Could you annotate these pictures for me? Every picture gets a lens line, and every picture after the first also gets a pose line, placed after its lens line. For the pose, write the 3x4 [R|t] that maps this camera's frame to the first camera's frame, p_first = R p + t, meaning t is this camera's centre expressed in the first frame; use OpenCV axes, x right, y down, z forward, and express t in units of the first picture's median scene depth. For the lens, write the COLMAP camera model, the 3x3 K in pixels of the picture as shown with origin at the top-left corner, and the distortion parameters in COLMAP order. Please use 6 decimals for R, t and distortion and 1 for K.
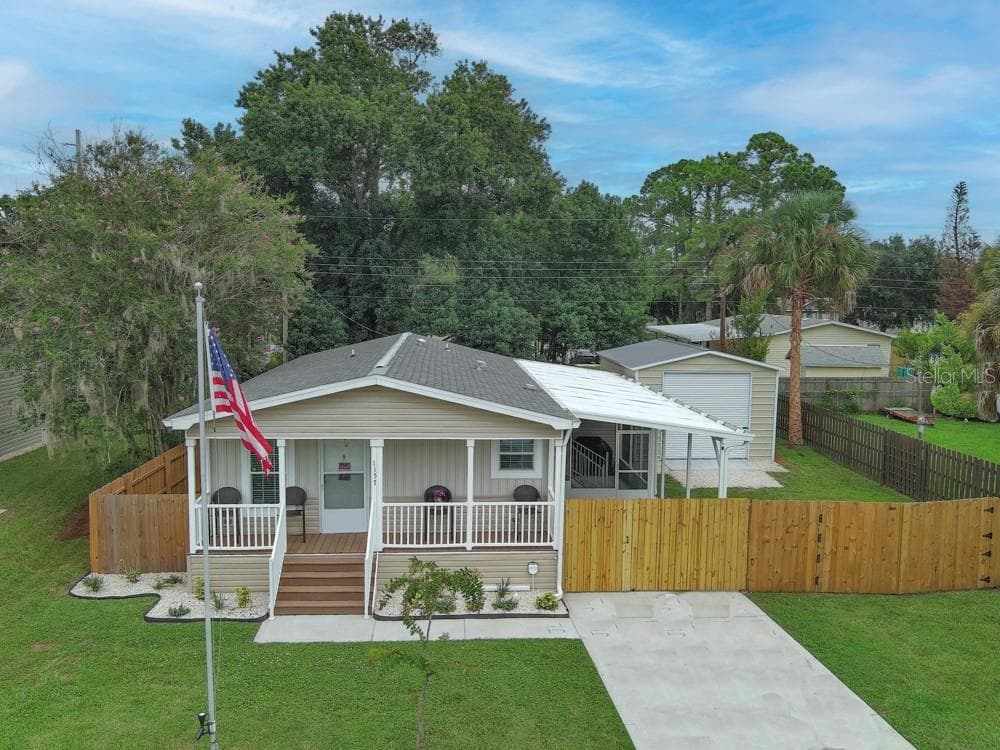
lens RADIAL K [[828.5, 0, 502.8], [0, 828.5, 386.9], [0, 0, 1]] dist [0.004136, -0.004644]
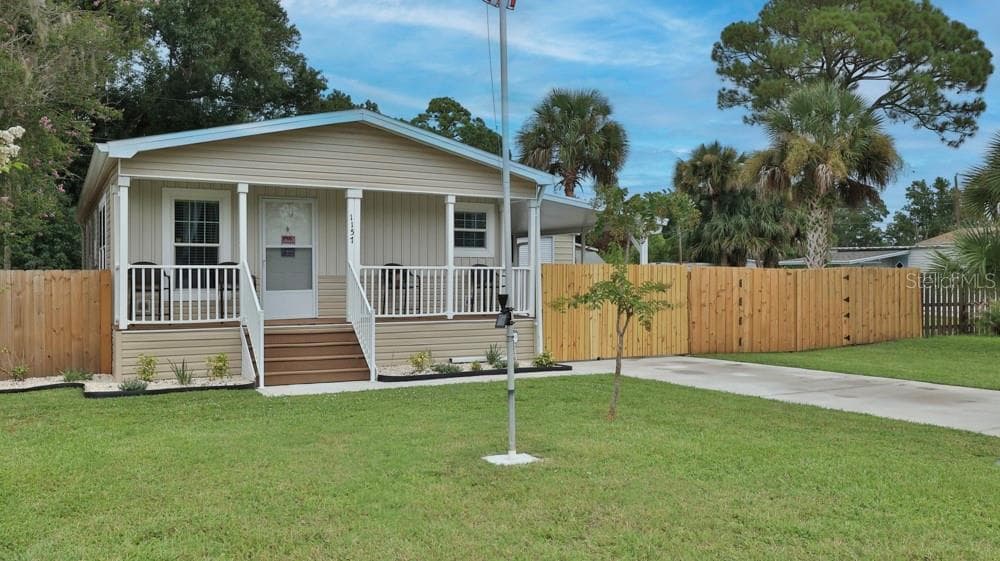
lens RADIAL K [[795.1, 0, 500.0], [0, 795.1, 280.5], [0, 0, 1]] dist [0.012122, 0.003553]
pose [[0.908495, -0.015898, 0.417594, -0.347394], [0.060993, 0.993620, -0.094864, 0.235920], [-0.413421, 0.111653, 0.903668, 0.178122]]
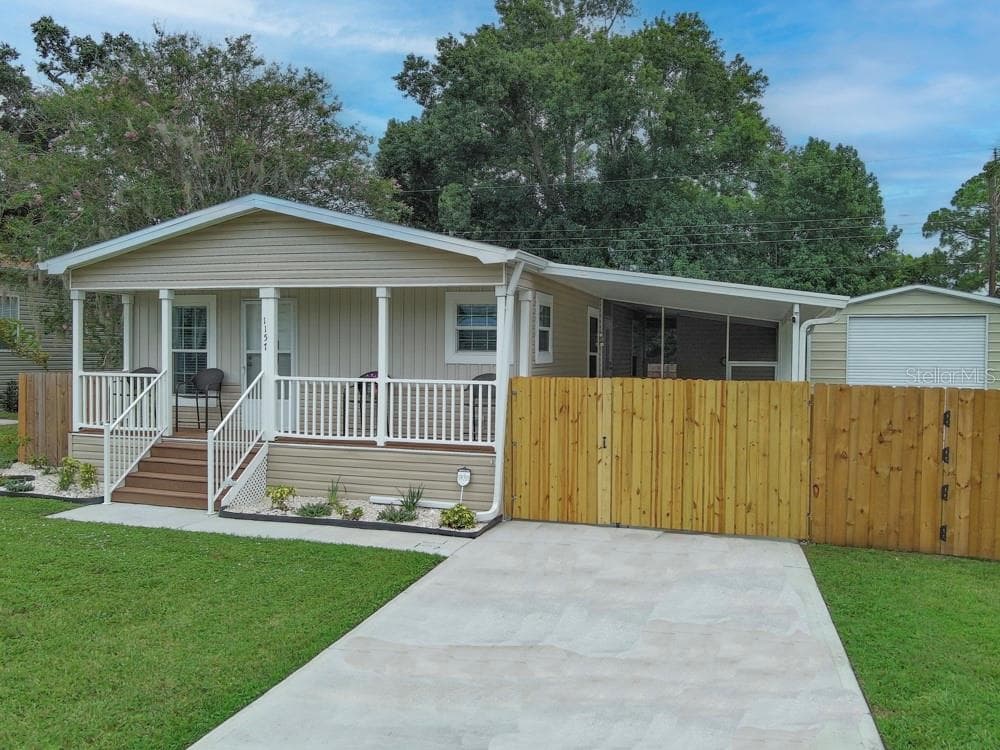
lens RADIAL K [[819.5, 0, 500.0], [0, 819.5, 375.0], [0, 0, 1]] dist [0.005292, 0.000884]
pose [[0.929913, 0.006809, -0.367717, 0.306357], [-0.038142, 0.996223, -0.078009, 0.183219], [0.365797, 0.086567, 0.926660, 0.370817]]
